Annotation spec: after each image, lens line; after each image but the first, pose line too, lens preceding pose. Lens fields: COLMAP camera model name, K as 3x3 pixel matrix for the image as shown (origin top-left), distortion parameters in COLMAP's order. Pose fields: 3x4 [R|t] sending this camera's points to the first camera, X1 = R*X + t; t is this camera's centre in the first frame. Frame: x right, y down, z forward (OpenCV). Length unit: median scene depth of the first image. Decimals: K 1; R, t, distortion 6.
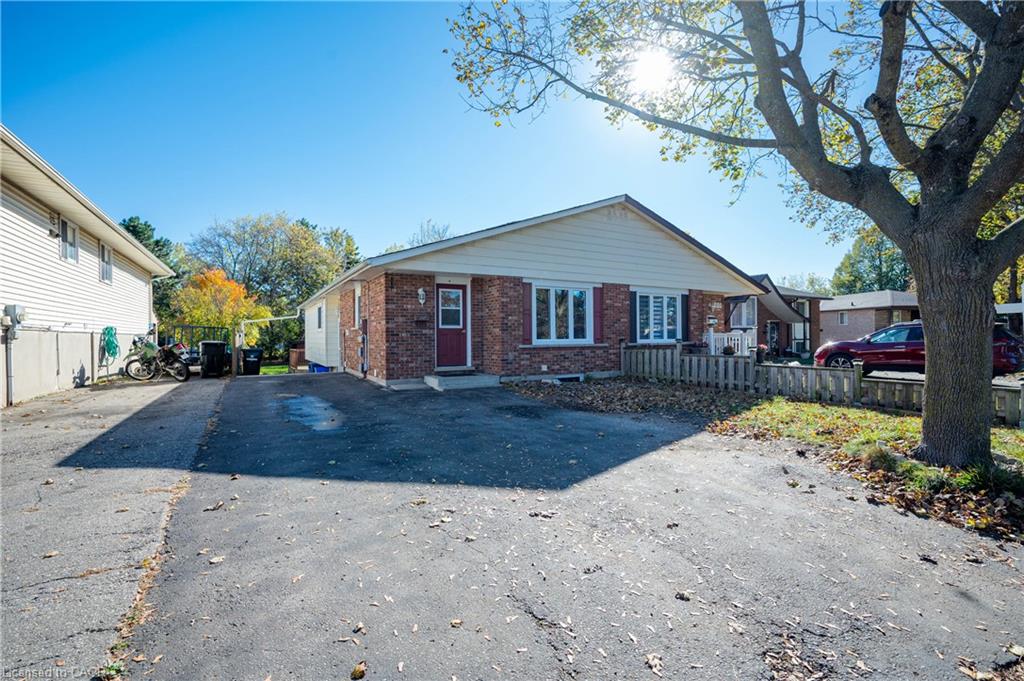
lens RADIAL K [[450.8, 0, 512.0], [0, 450.8, 340.5], [0, 0, 1]] dist [-0.000946, -0.000501]
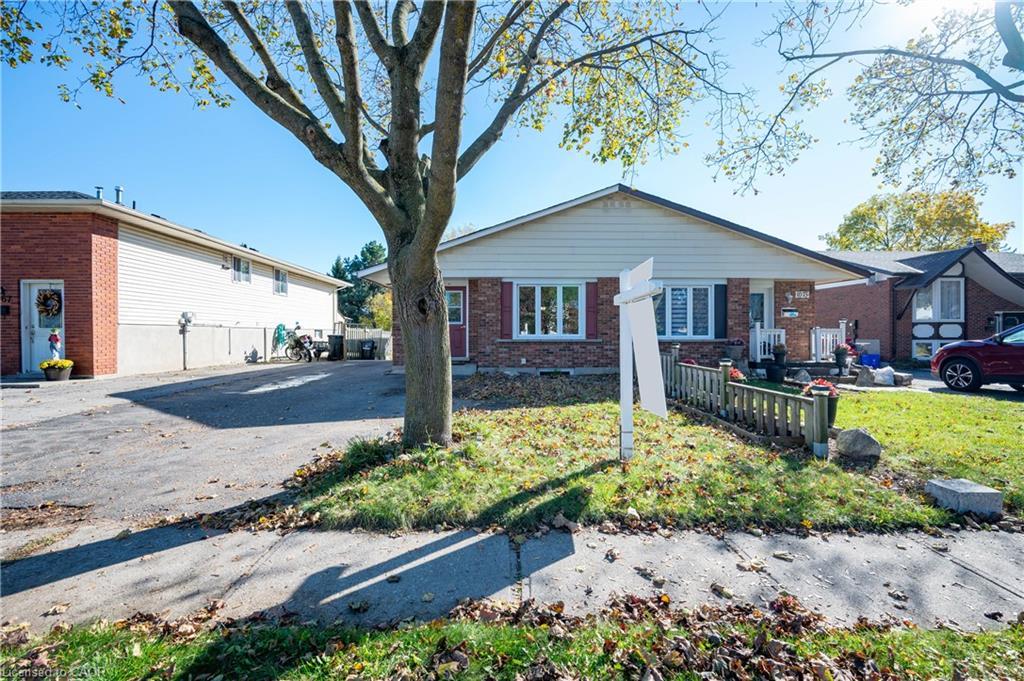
lens RADIAL K [[450.8, 0, 512.0], [0, 450.8, 340.5], [0, 0, 1]] dist [-0.000946, -0.000501]
pose [[0.879208, 0.013024, -0.476261, 0.545085], [-0.008971, 0.999902, 0.010781, 0.000833], [0.476354, -0.005206, 0.879238, 0.049155]]
